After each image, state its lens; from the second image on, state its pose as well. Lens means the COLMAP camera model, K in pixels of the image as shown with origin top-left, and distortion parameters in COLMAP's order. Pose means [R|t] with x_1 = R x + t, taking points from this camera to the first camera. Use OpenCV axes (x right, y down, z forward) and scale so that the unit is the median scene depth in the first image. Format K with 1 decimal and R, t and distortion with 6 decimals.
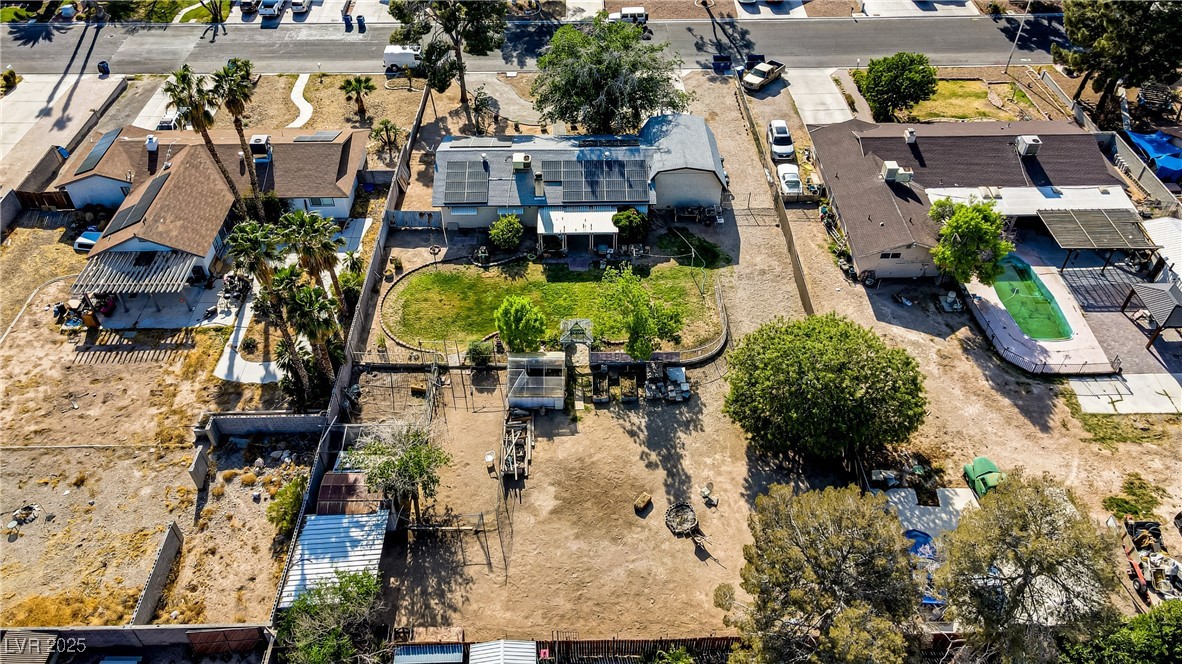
lens RADIAL K [[872.0, 0, 588.6], [0, 872.0, 323.9], [0, 0, 1]] dist [0.008942, 0.037139]
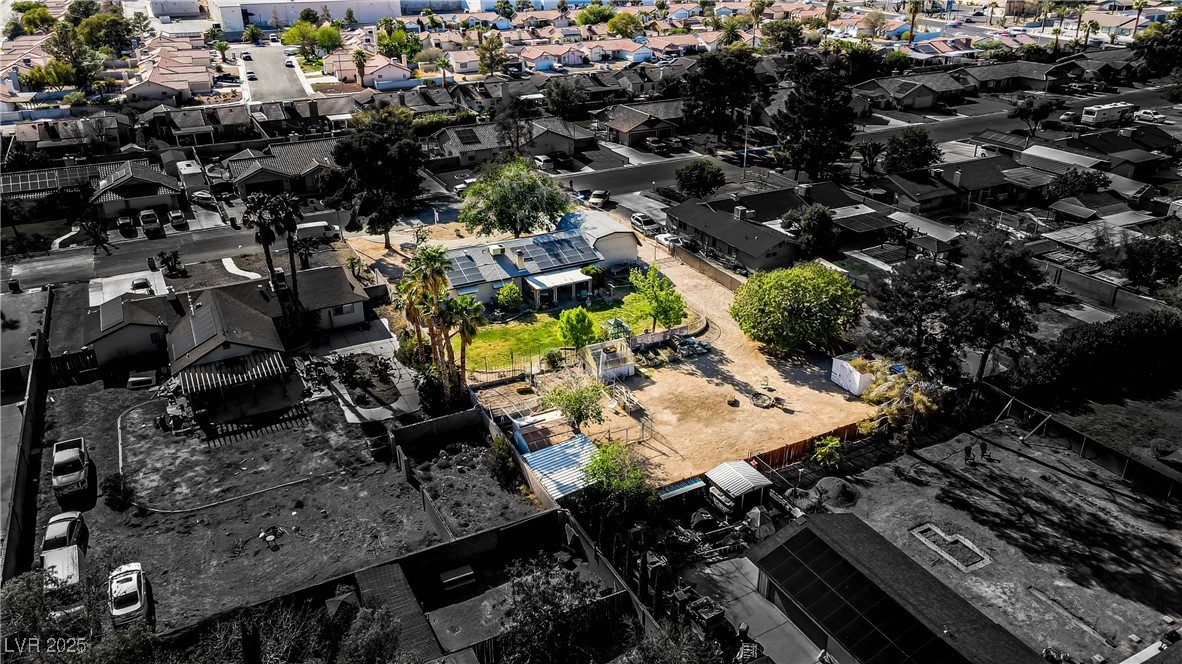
lens RADIAL K [[869.5, 0, 591.0], [0, 869.5, 332.0], [0, 0, 1]] dist [0.012404, 0.010050]
pose [[0.893173, -0.196572, 0.404477, -0.540742], [0.308700, 0.922034, -0.233577, 0.290068], [-0.327027, 0.333486, 0.884217, -0.139238]]
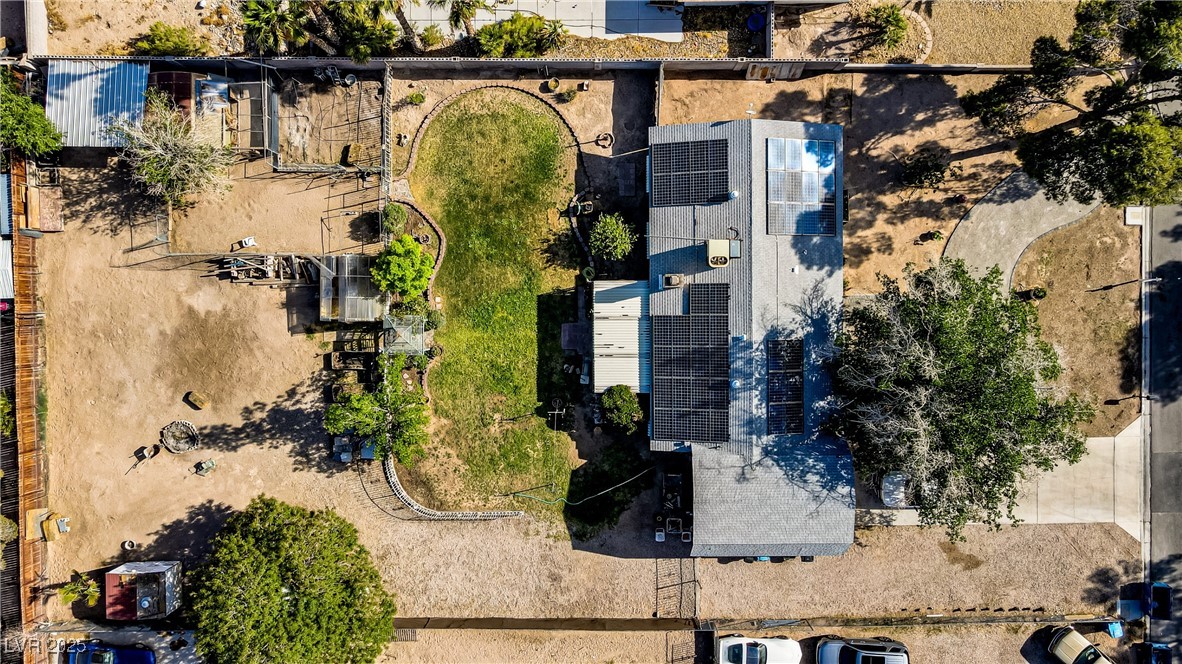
lens RADIAL K [[872.0, 0, 588.6], [0, 872.0, 323.9], [0, 0, 1]] dist [0.008942, 0.037139]
pose [[-0.010369, 0.999739, 0.020352, -0.039819], [-0.673156, -0.022030, 0.739172, -0.669707], [0.739428, -0.006035, 0.673209, 0.534616]]
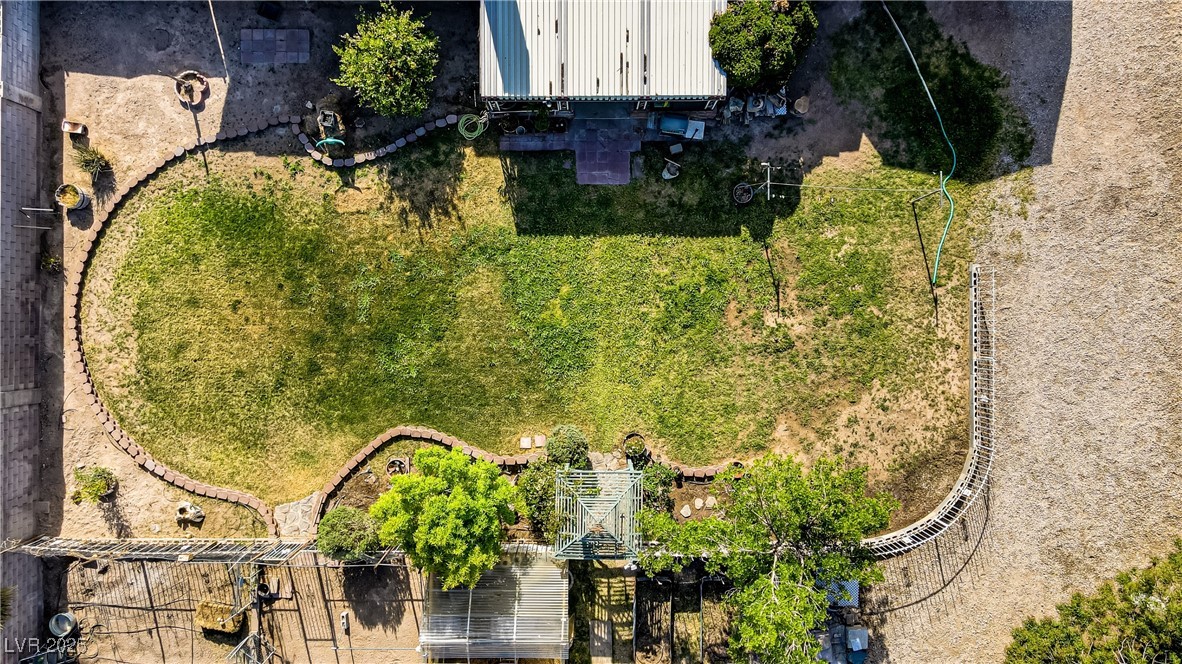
lens RADIAL K [[872.0, 0, 588.6], [0, 872.0, 323.9], [0, 0, 1]] dist [0.008942, 0.037139]
pose [[0.999887, 0.012916, 0.007737, -0.020552], [-0.014461, 0.680802, 0.732324, -0.302334], [0.004191, -0.732353, 0.680912, 0.748293]]
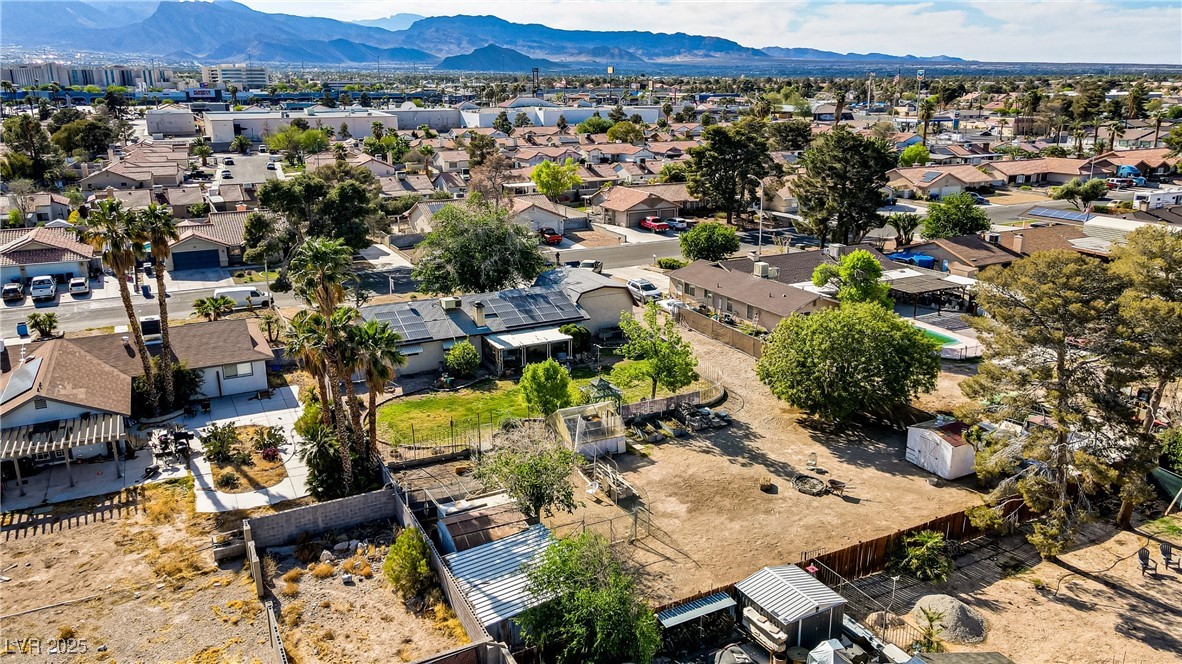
lens RADIAL K [[869.5, 0, 591.0], [0, 869.5, 332.0], [0, 0, 1]] dist [0.012404, 0.010050]
pose [[0.896075, -0.125953, 0.425658, -0.394699], [0.303855, 0.873081, -0.381316, 0.293990], [-0.323606, 0.471026, 0.820618, 0.171921]]
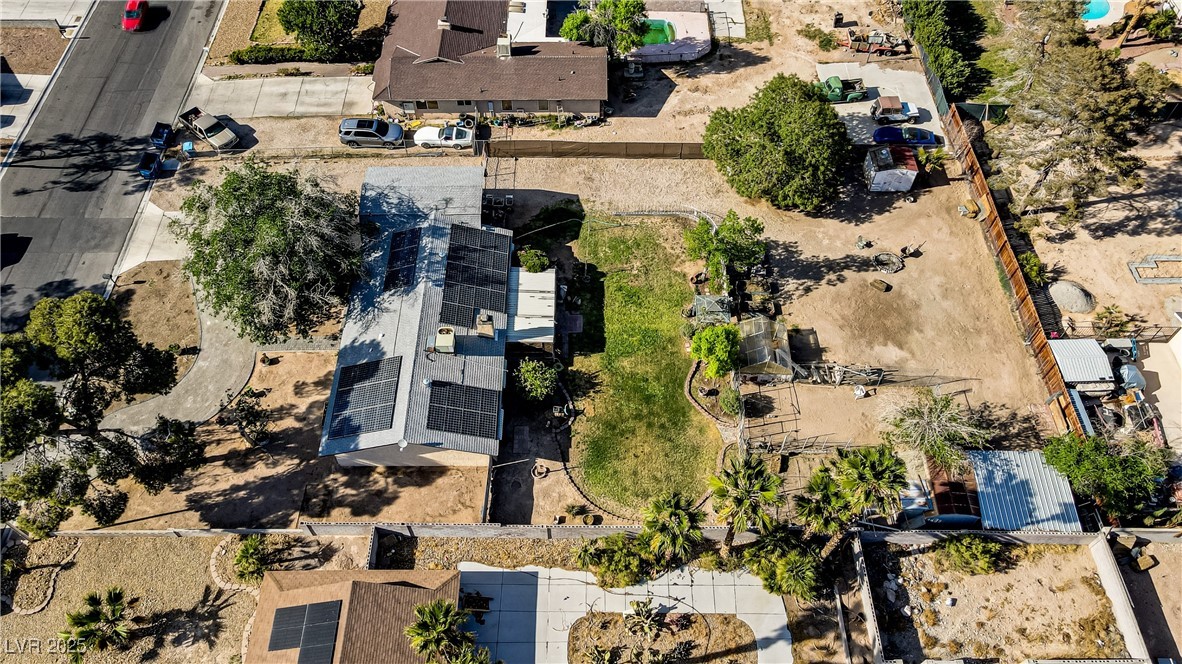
lens RADIAL K [[872.0, 0, 588.6], [0, 872.0, 323.9], [0, 0, 1]] dist [0.008942, 0.037139]
pose [[0.014451, -0.806586, 0.590940, -0.571756], [0.678882, 0.441817, 0.586443, -0.615991], [-0.734105, 0.392704, 0.553962, 0.523220]]
